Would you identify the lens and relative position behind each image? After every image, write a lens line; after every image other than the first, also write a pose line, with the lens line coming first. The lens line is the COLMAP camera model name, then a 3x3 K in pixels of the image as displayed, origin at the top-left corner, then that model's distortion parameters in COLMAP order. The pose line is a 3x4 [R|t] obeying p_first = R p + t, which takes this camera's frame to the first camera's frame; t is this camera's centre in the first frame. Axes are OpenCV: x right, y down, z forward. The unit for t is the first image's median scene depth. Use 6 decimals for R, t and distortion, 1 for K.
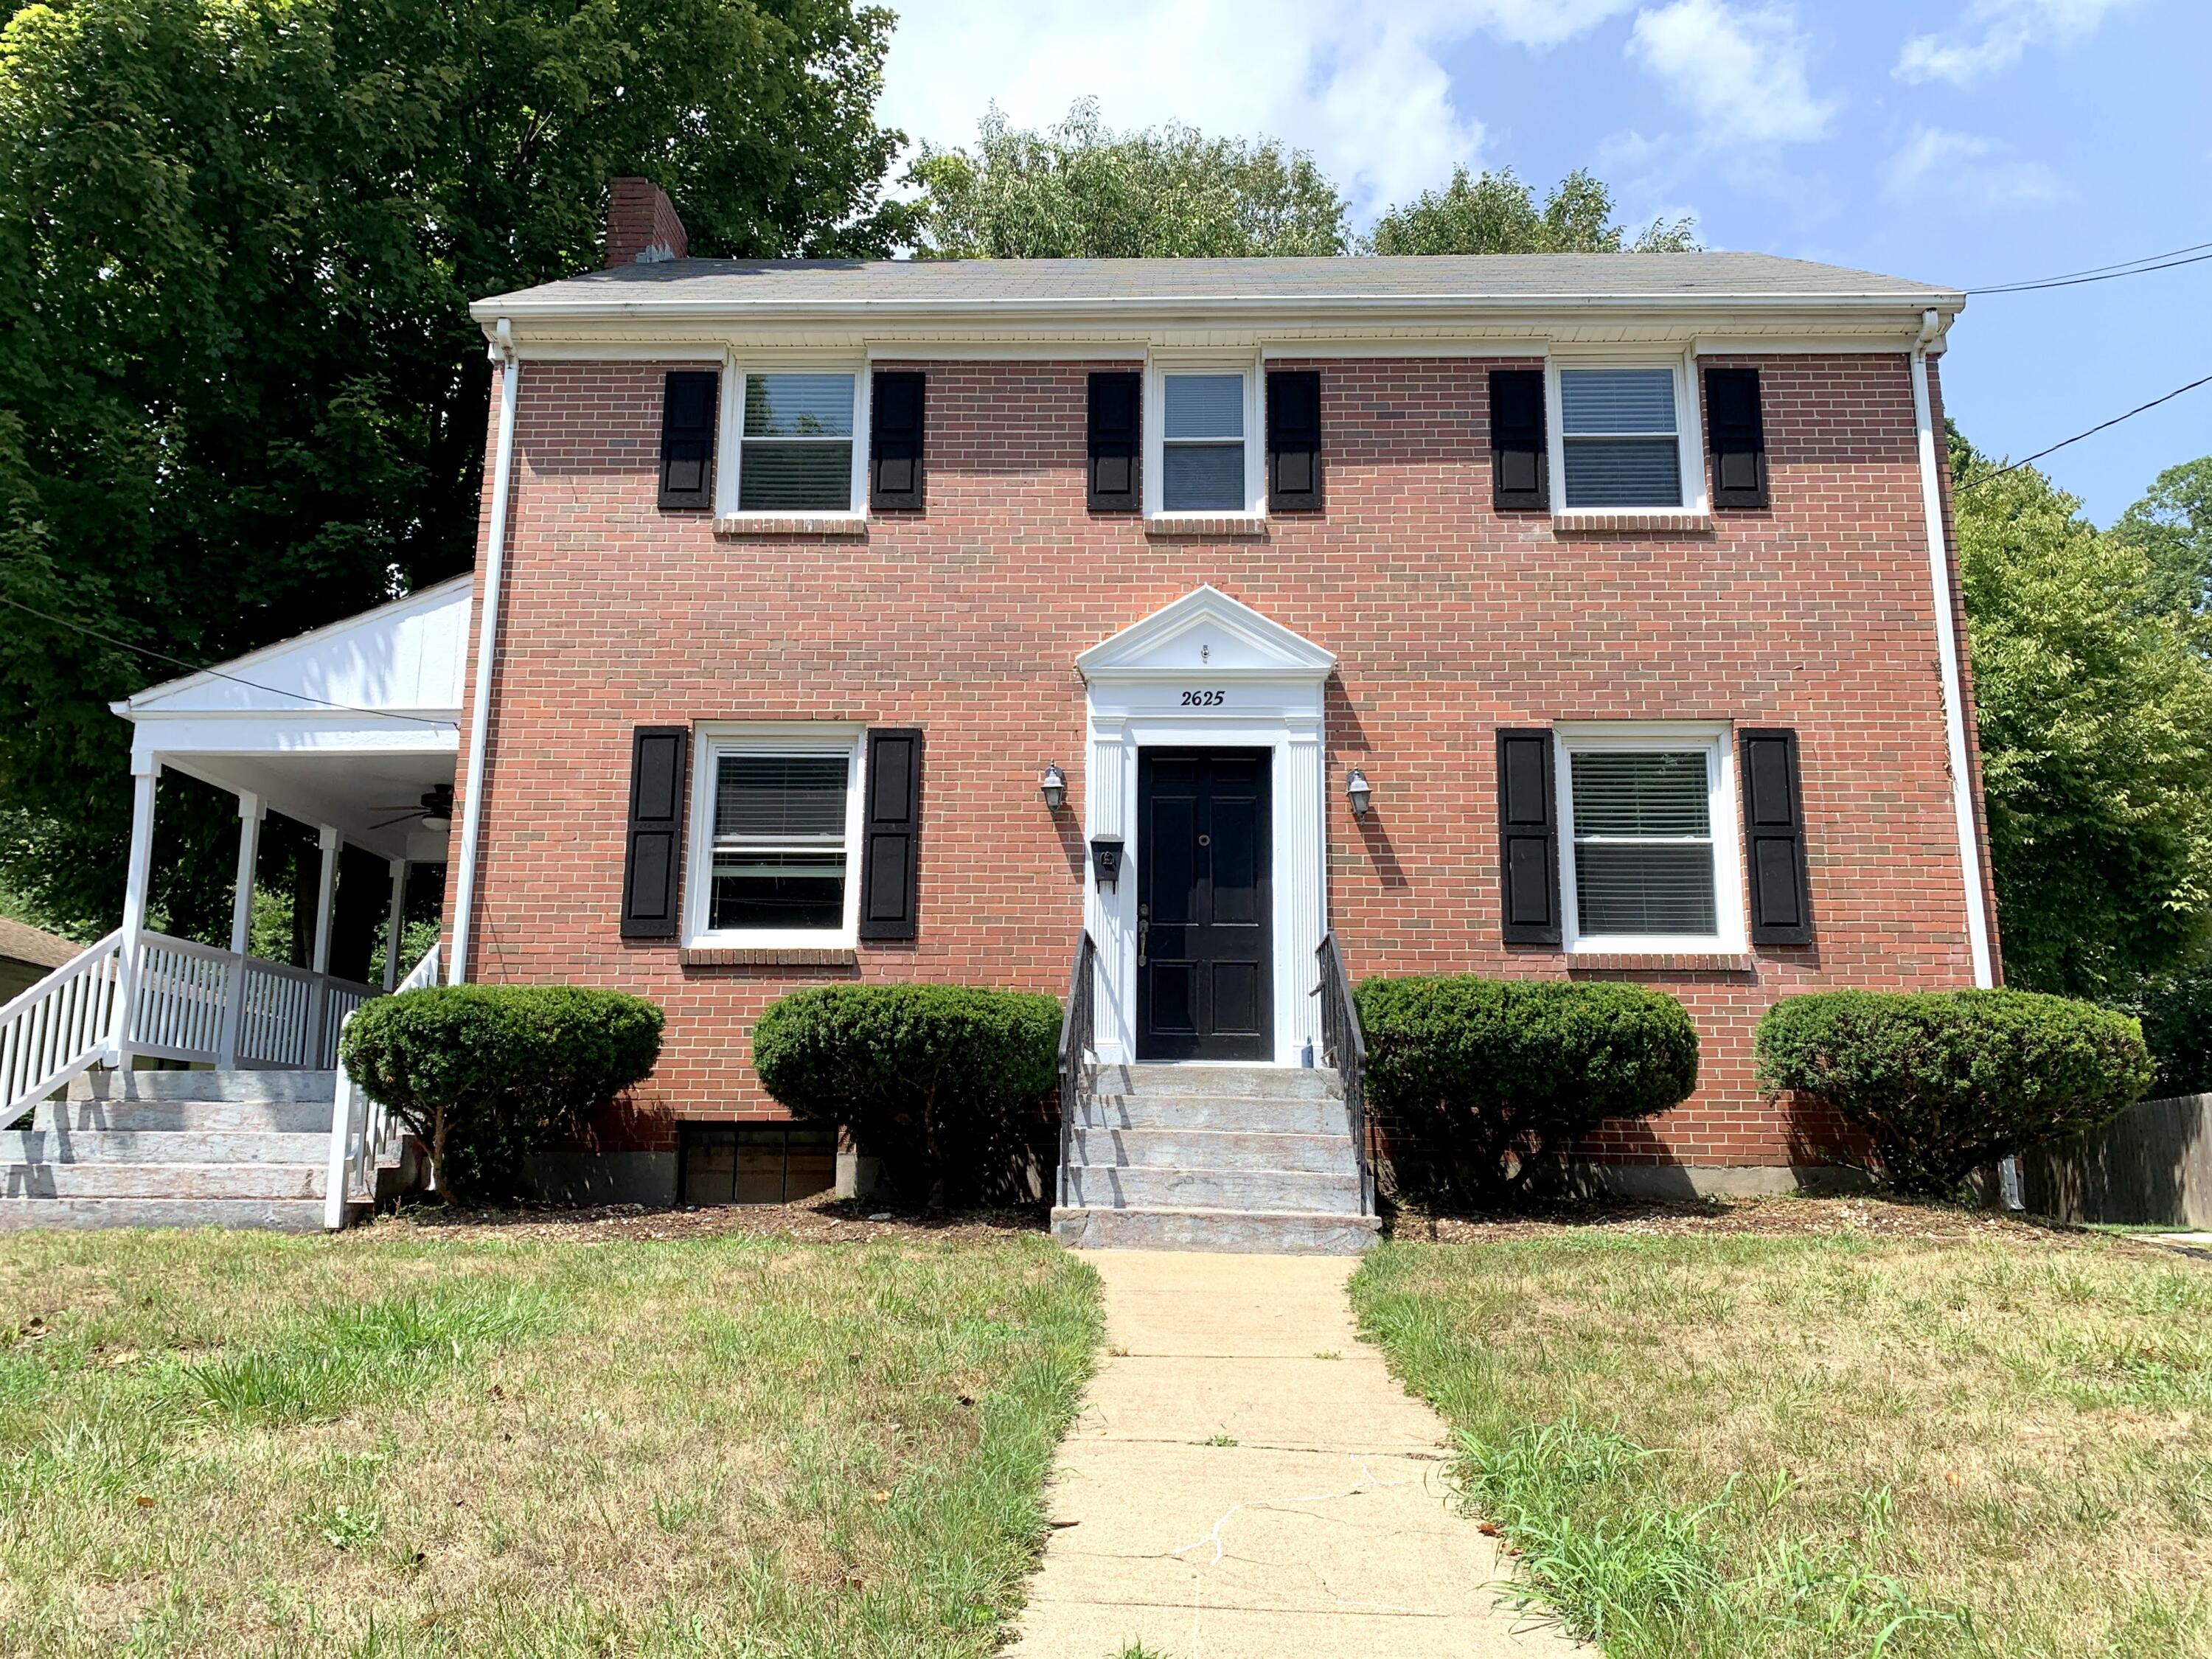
lens RADIAL K [[1720.5, 0, 1109.7], [0, 1720.5, 824.2], [0, 0, 1]] dist [0.042083, -0.024270]
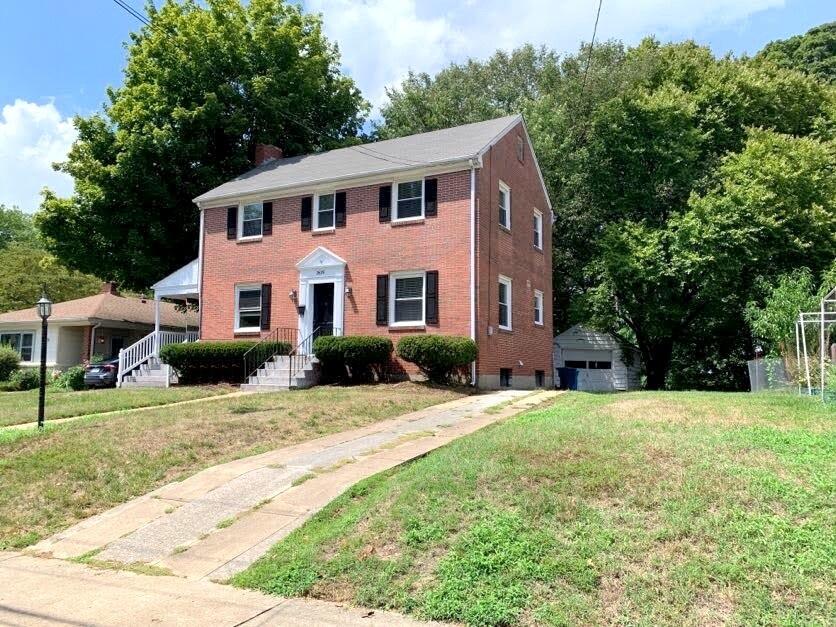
lens RADIAL K [[650.2, 0, 417.2], [0, 650.2, 317.7], [0, 0, 1]] dist [0.042083, -0.024270]
pose [[0.903552, -0.042851, -0.426330, 0.975336], [0.089012, 0.992052, 0.088938, -0.083016], [0.419131, -0.118309, 0.900185, -0.421274]]
